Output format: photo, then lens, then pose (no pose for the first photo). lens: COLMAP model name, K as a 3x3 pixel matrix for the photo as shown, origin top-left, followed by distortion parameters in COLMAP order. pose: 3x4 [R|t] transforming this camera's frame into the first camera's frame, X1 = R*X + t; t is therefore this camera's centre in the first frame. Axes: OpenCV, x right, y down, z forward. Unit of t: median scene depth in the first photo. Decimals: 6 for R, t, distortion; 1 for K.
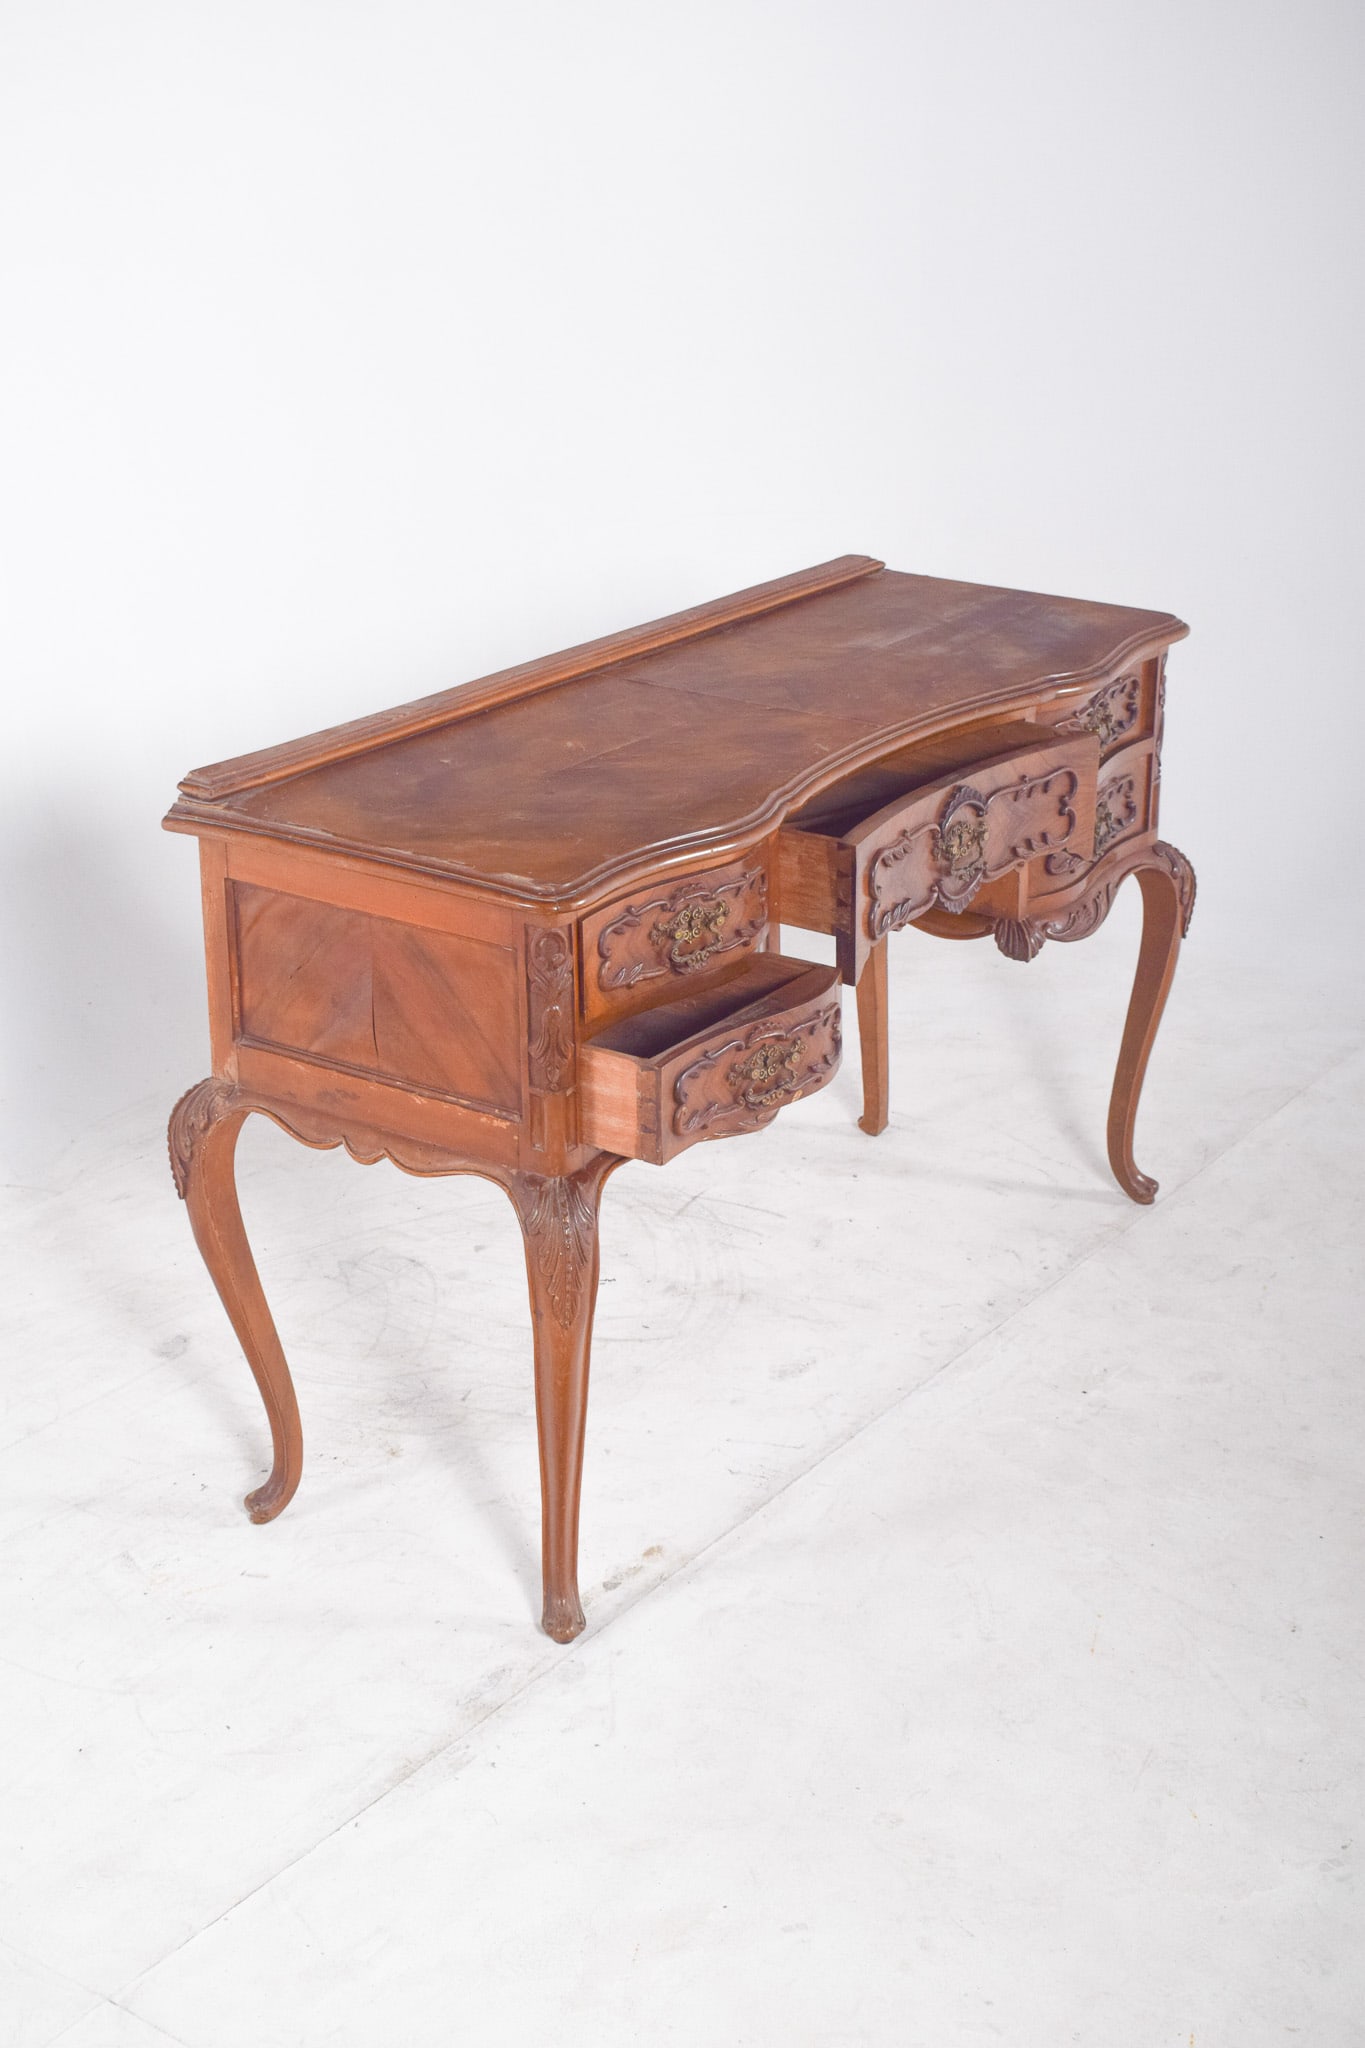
lens RADIAL K [[2902.6, 0, 673.2], [0, 2902.6, 1002.6], [0, 0, 1]] dist [-0.038038, 0.000000]
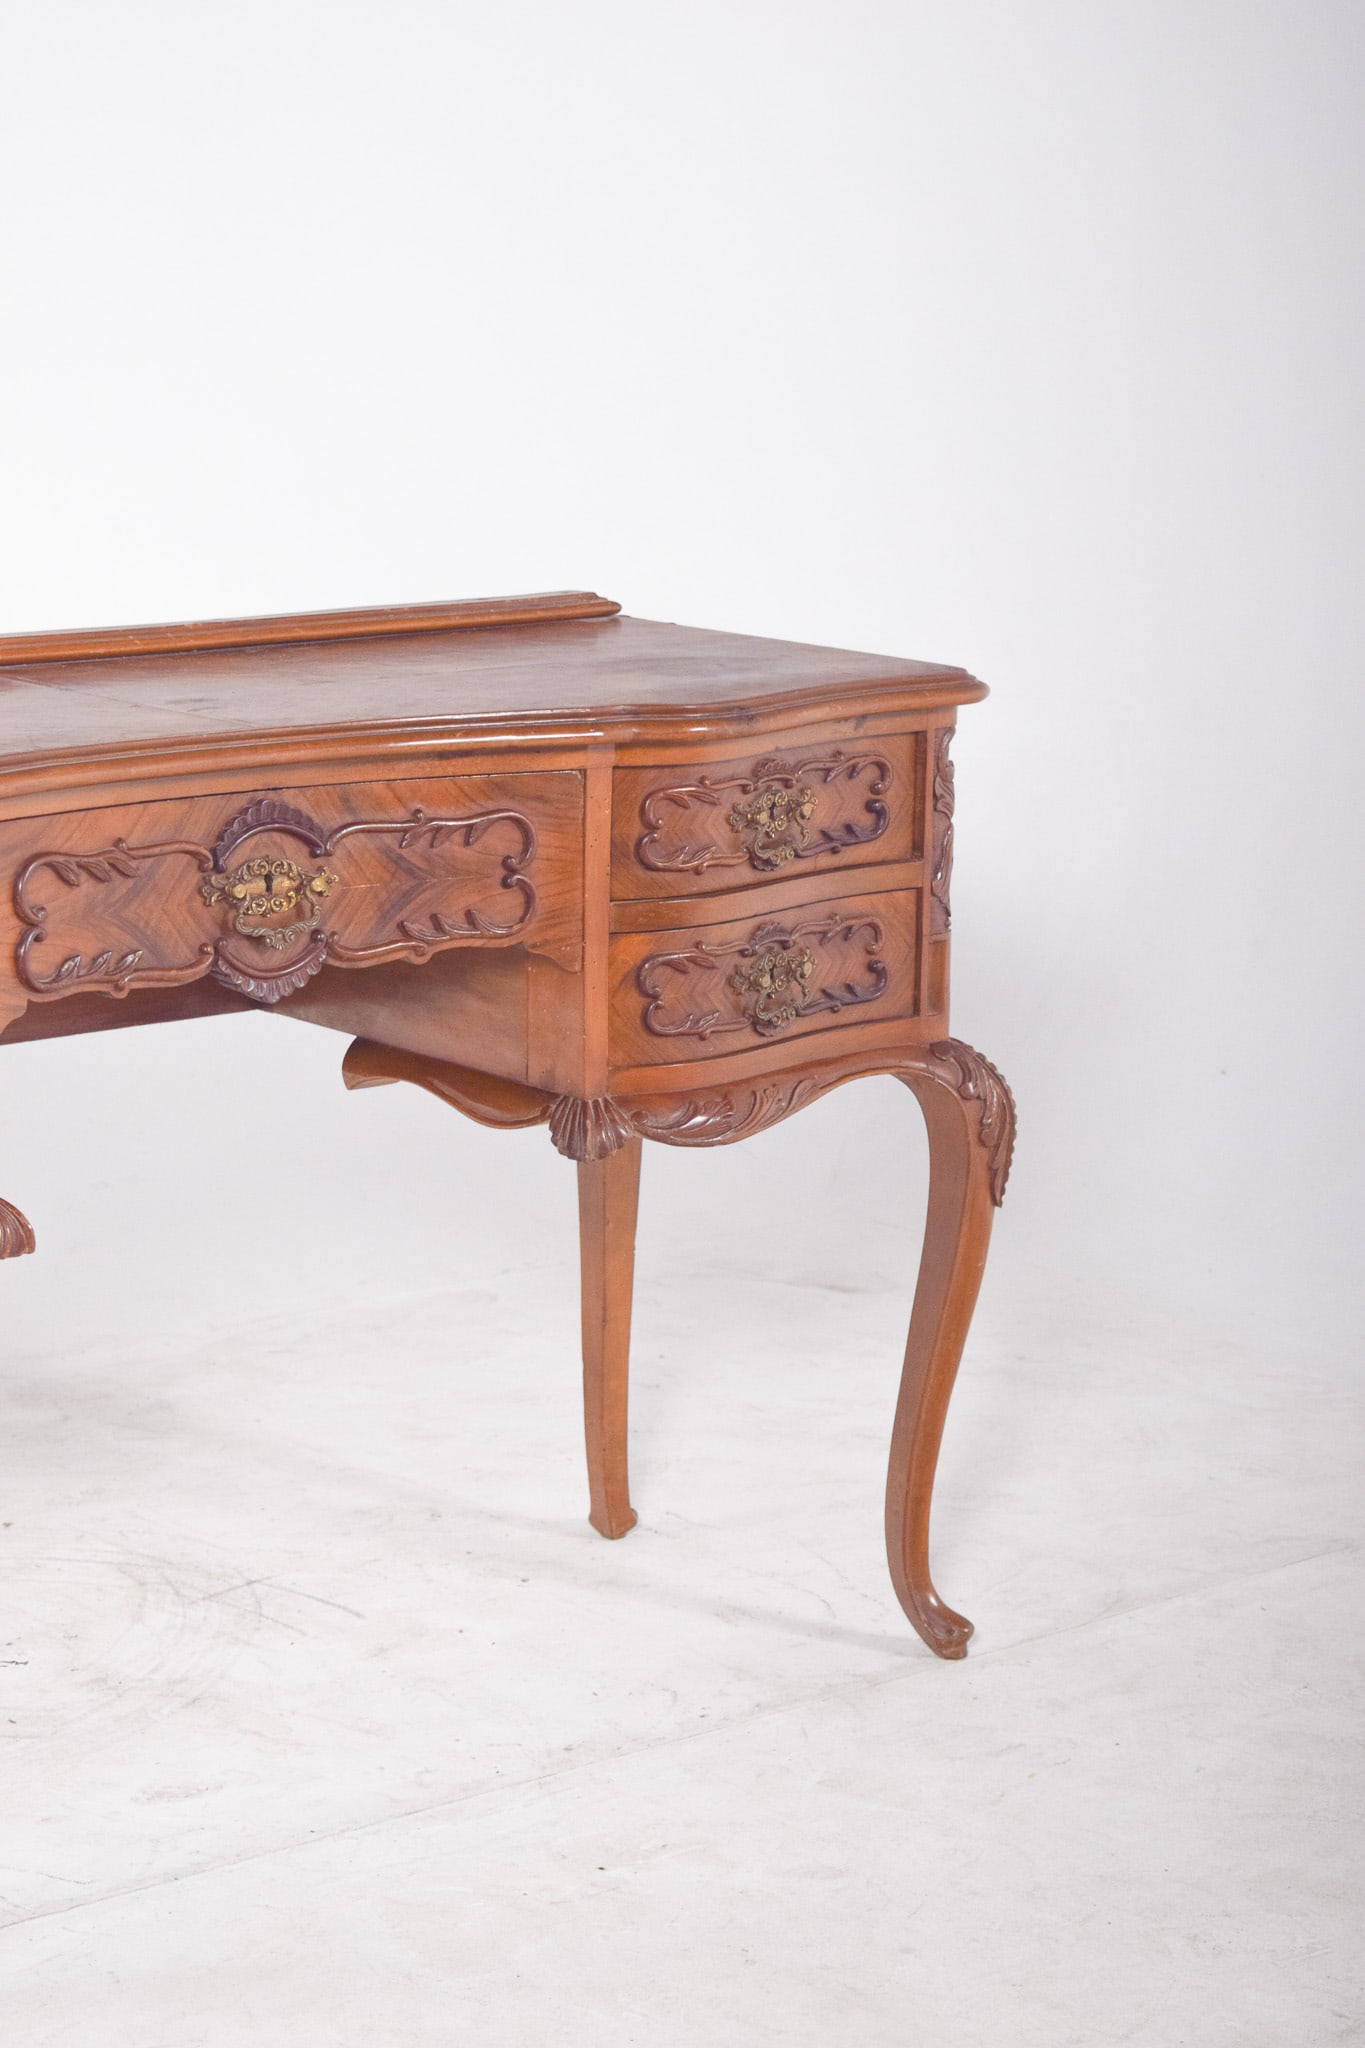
lens RADIAL K [[4686.6, 0, 667.0], [0, 4686.6, 1005.8], [0, 0, 1]] dist [0.053179, 0.000000]
pose [[0.967333, 0.060997, -0.246061, 0.443349], [-0.103231, 0.981281, -0.162576, 0.132633], [0.231538, 0.182666, 0.955523, 0.037011]]
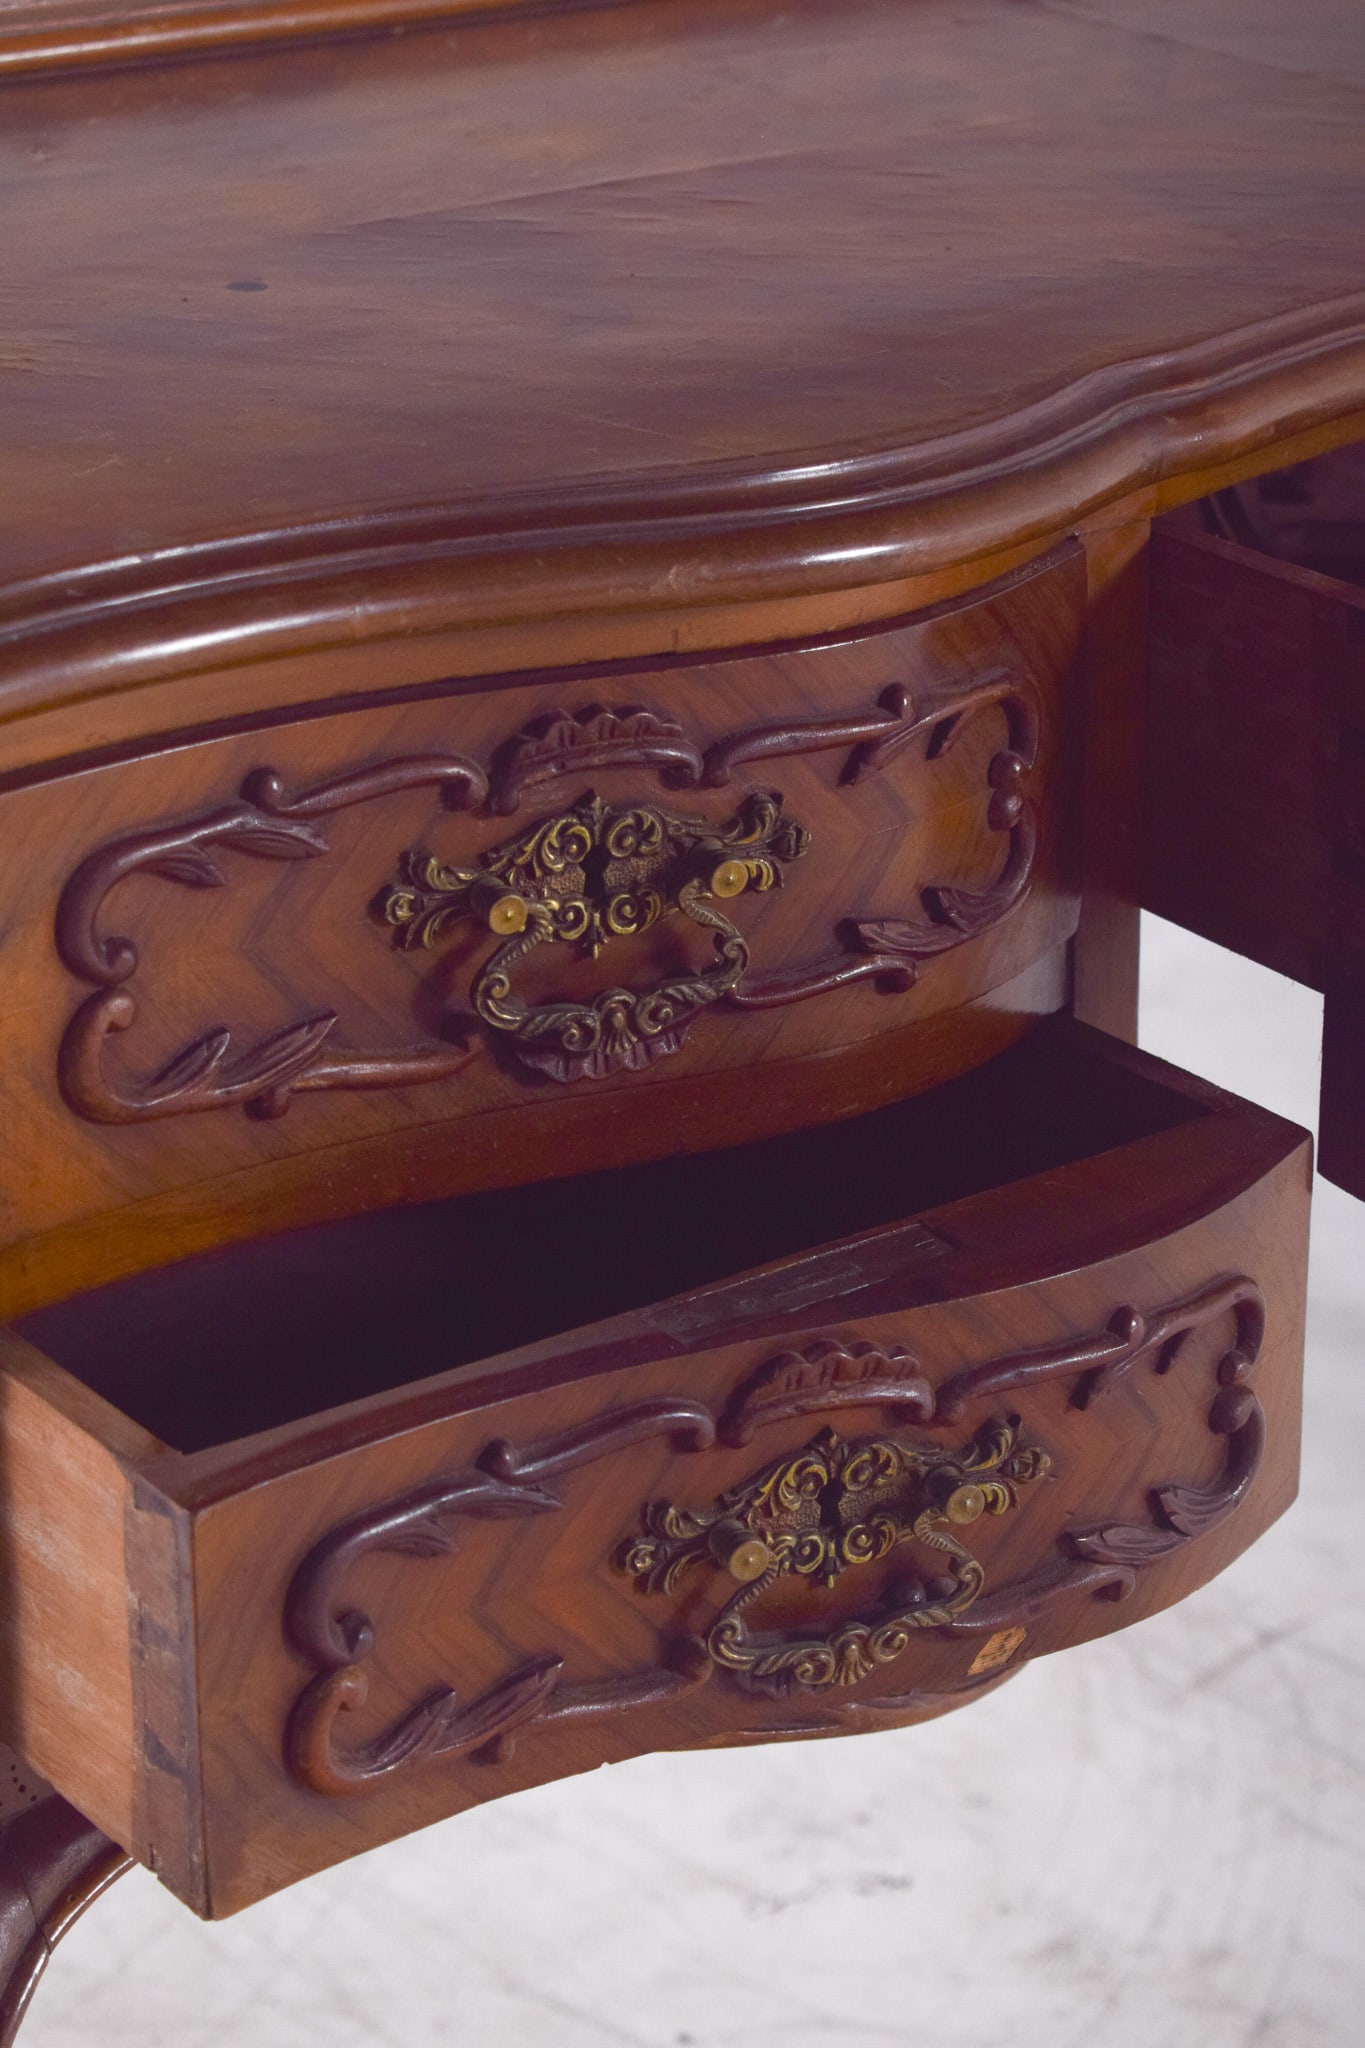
lens RADIAL K [[4686.6, 0, 689.9], [0, 4686.6, 1025.0], [0, 0, 1]] dist [0.053179, 0.000000]
pose [[0.950159, 0.136660, -0.280218, 0.114563], [-0.124998, 0.990391, 0.059167, -0.036384], [0.285611, -0.021192, 0.958111, 0.601835]]
